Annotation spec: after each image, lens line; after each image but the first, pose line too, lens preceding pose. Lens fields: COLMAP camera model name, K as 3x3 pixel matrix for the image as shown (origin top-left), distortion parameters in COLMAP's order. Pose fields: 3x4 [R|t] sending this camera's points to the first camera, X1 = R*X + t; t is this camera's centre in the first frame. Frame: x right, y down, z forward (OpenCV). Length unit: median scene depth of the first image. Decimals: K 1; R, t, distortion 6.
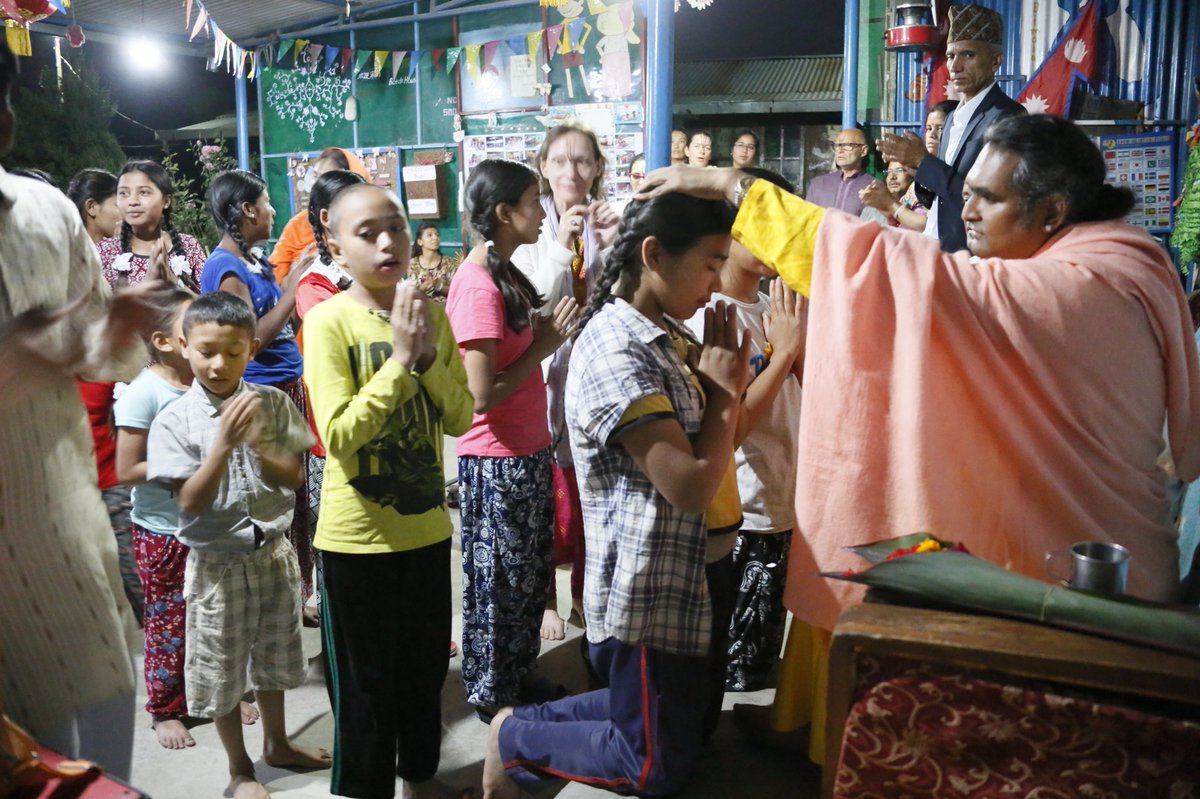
lens RADIAL K [[1348.8, 0, 594.7], [0, 1348.8, 372.0], [0, 0, 1]] dist [-0.183182, 0.545518]
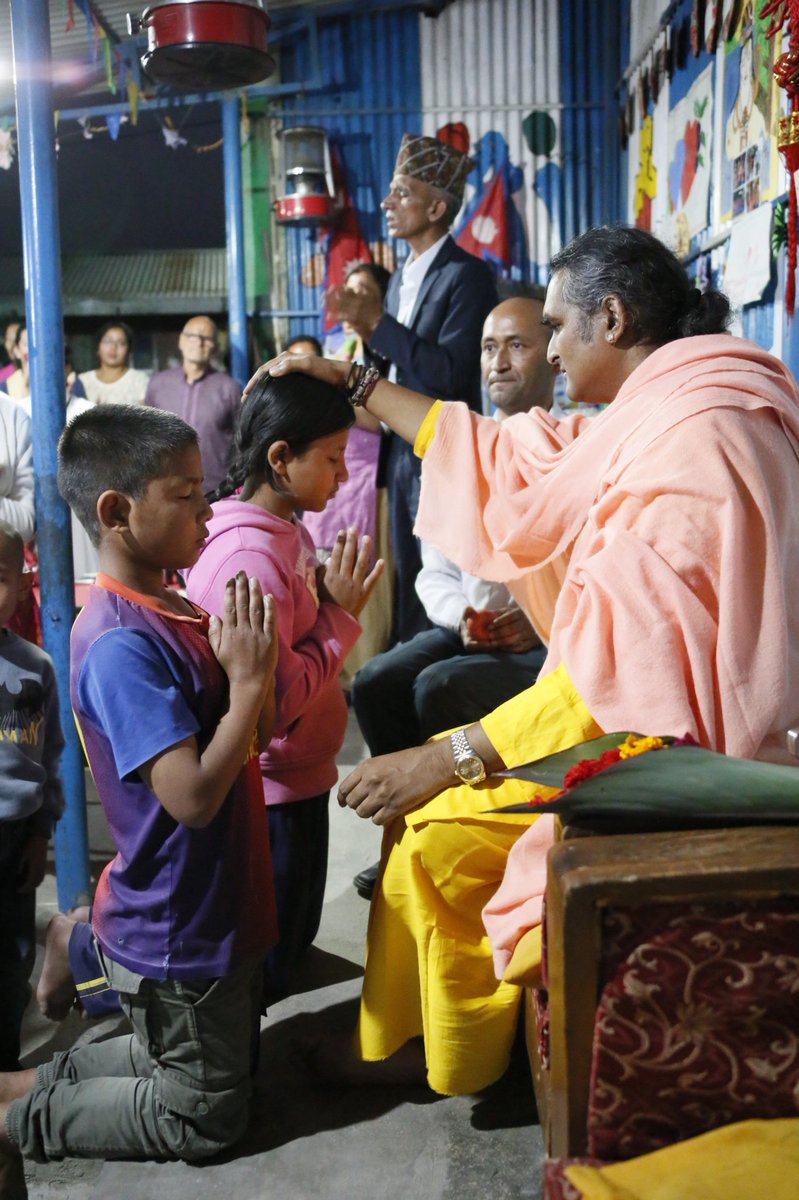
lens RADIAL K [[1348.8, 0, 399.5], [0, 1348.8, 600.0], [0, 0, 1]] dist [-0.183182, 0.545518]
pose [[0.888646, -0.070459, 0.453148, -0.190202], [0.105861, 0.992957, -0.053206, 0.079745], [-0.446208, 0.095252, 0.889846, 0.426681]]
